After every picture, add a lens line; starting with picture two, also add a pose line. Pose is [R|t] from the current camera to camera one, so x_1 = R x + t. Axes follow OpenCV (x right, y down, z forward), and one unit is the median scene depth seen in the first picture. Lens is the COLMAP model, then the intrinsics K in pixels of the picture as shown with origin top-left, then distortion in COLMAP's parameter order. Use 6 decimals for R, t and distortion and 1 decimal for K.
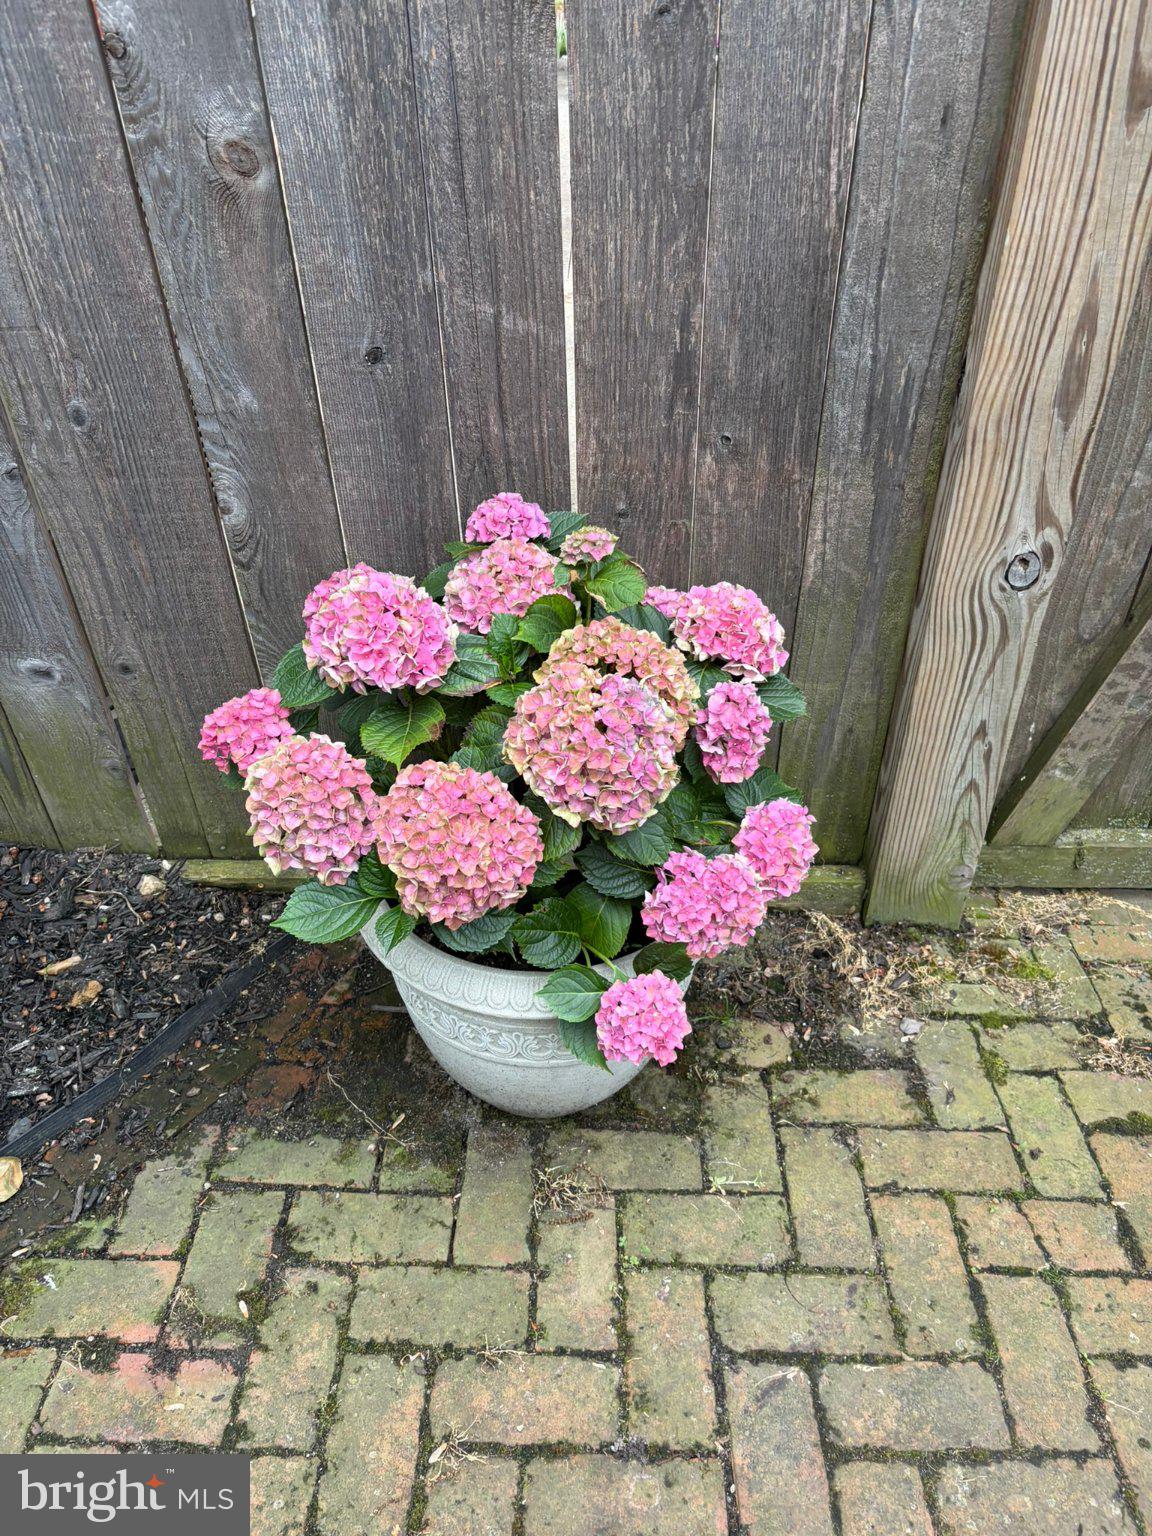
lens RADIAL K [[1160.2, 0, 576.3], [0, 1160.2, 771.2], [0, 0, 1]] dist [0.036337, -0.020433]
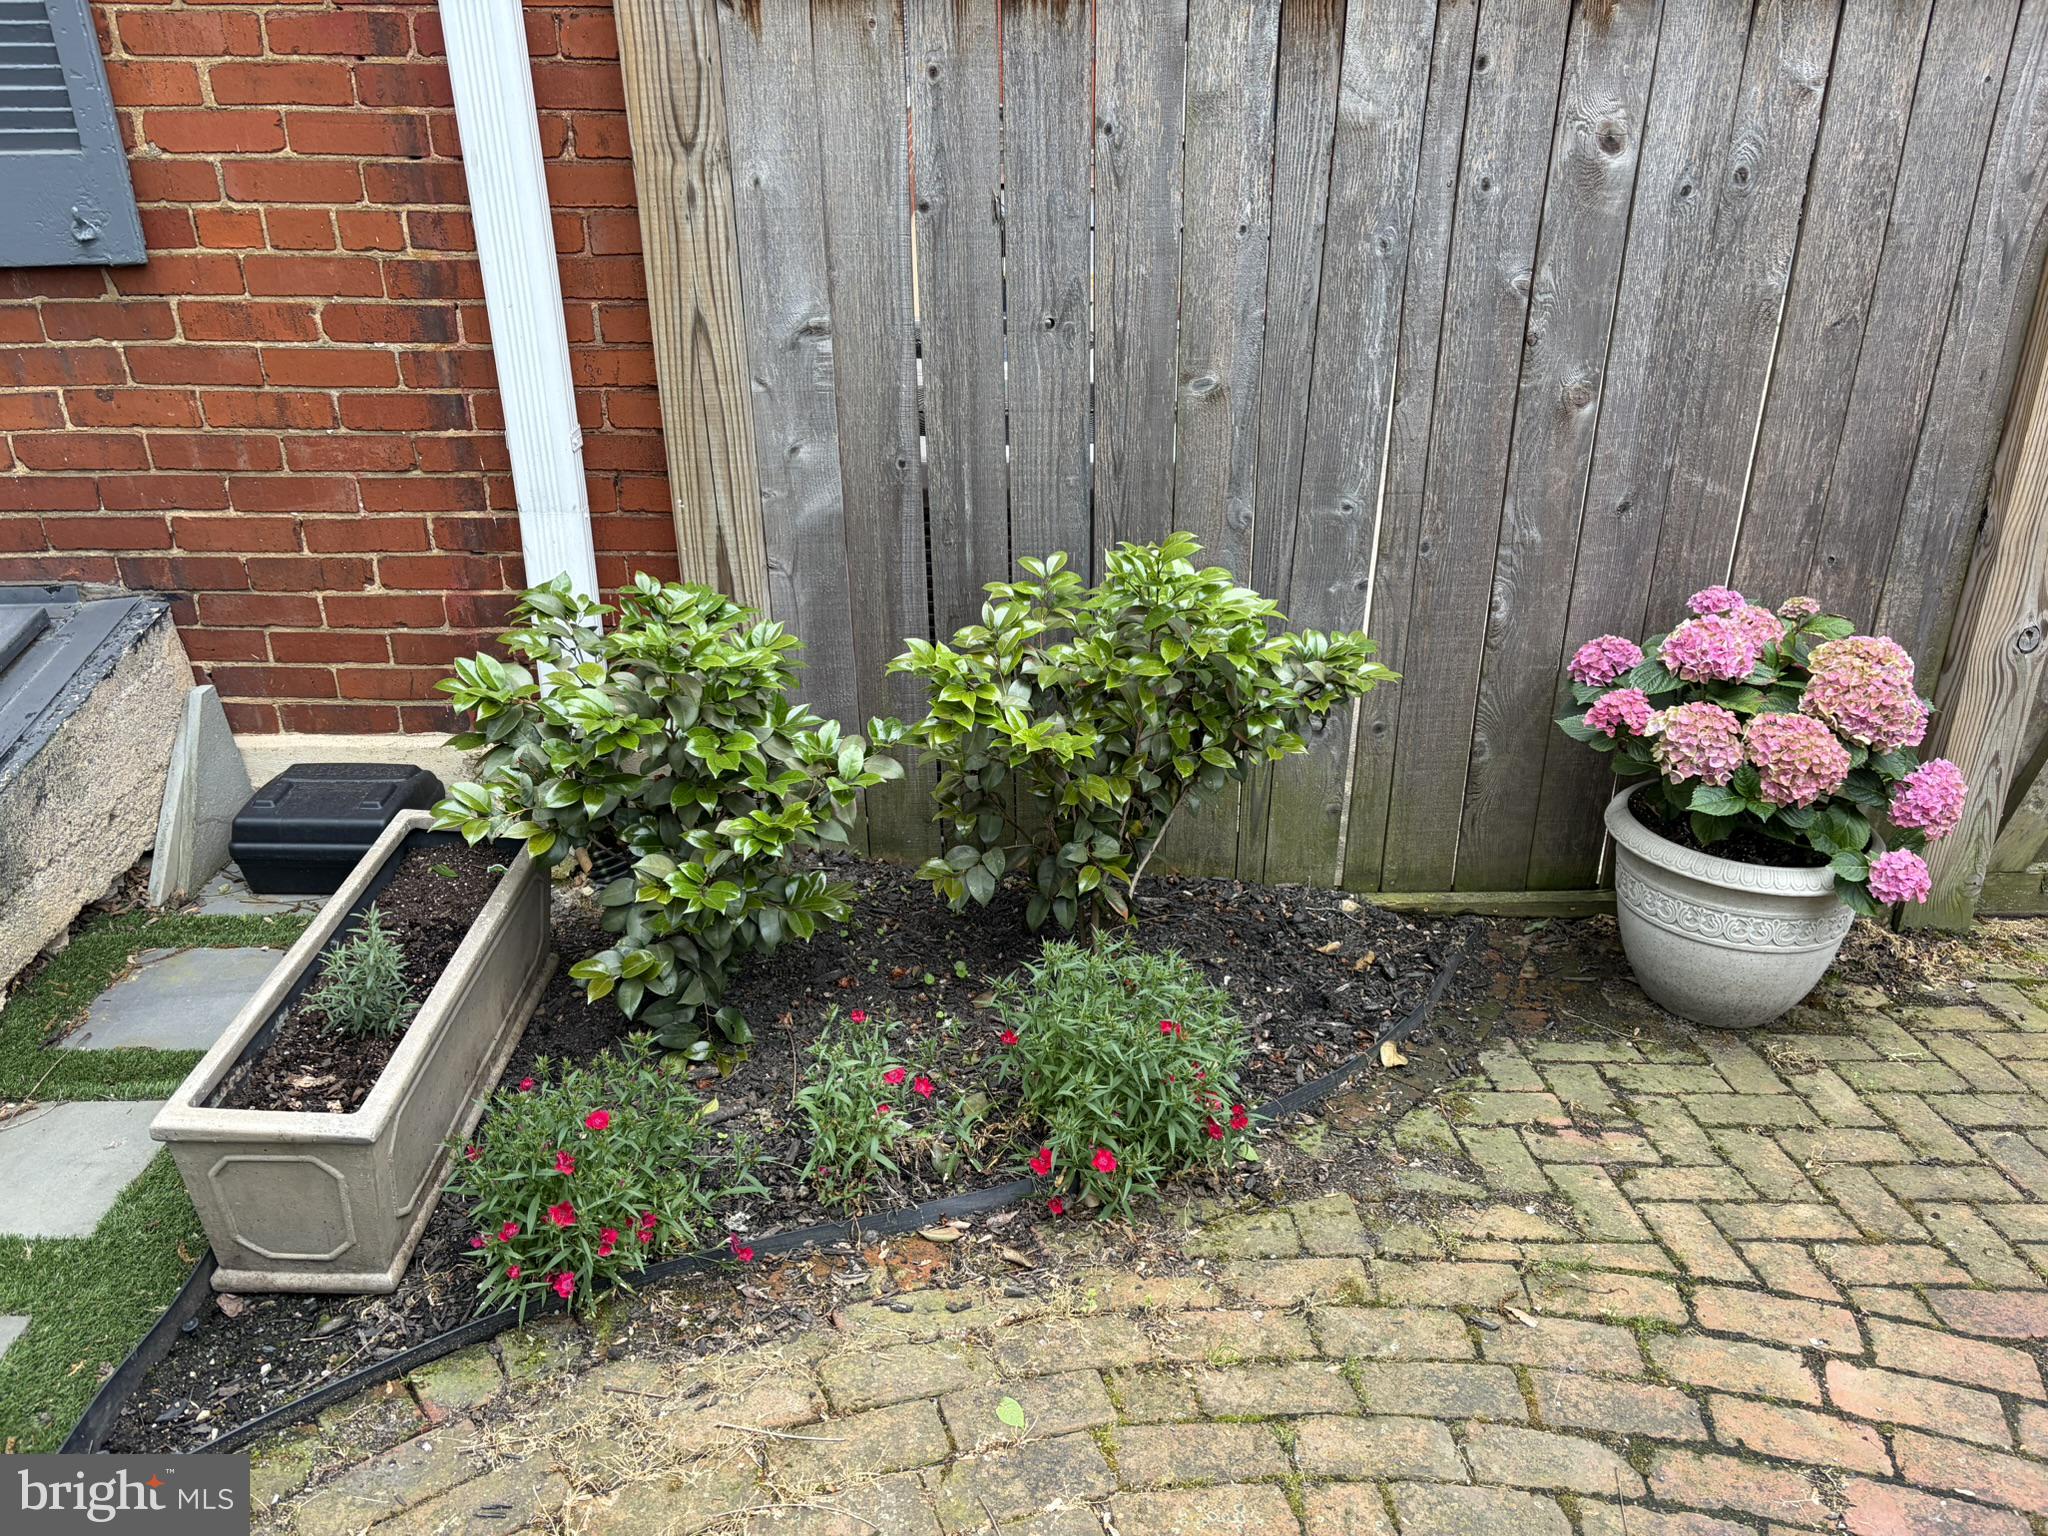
lens RADIAL K [[1546.9, 0, 1024.3], [0, 1546.9, 764.0], [0, 0, 1]] dist [0.036337, -0.020433]
pose [[0.998612, -0.005531, 0.052370, -1.106184], [0.019433, 0.962985, -0.268853, 0.543359], [-0.048944, 0.269498, 0.961756, -0.925987]]
